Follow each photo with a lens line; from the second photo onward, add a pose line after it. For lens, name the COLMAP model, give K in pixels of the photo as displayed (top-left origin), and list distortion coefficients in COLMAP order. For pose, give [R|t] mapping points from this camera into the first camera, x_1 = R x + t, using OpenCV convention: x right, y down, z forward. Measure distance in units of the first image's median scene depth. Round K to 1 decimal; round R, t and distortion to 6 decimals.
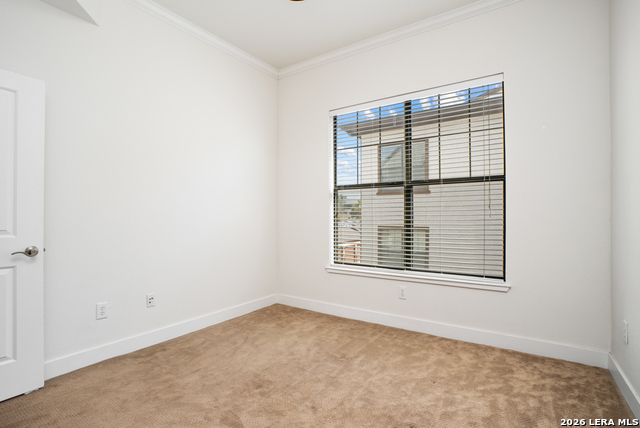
lens RADIAL K [[310.1, 0, 319.7], [0, 310.1, 218.4], [0, 0, 1]] dist [-0.077947, 0.028325]
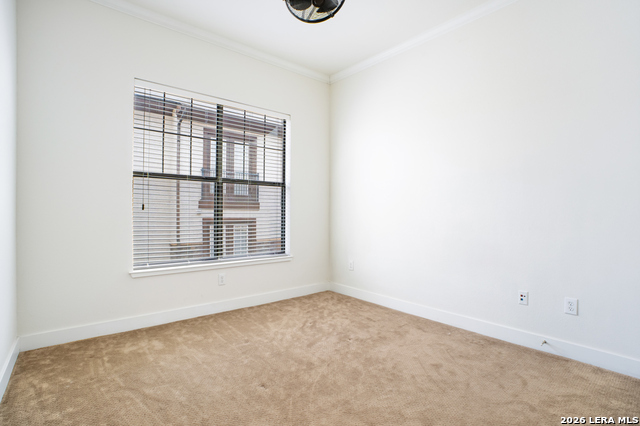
lens RADIAL K [[310.1, 0, 319.7], [0, 310.1, 217.4], [0, 0, 1]] dist [-0.077947, 0.028325]
pose [[0.252744, -0.006818, 0.967509, -0.756298], [-0.003385, 0.999963, 0.007931, 0.011458], [-0.967527, -0.005280, 0.252711, 0.415209]]
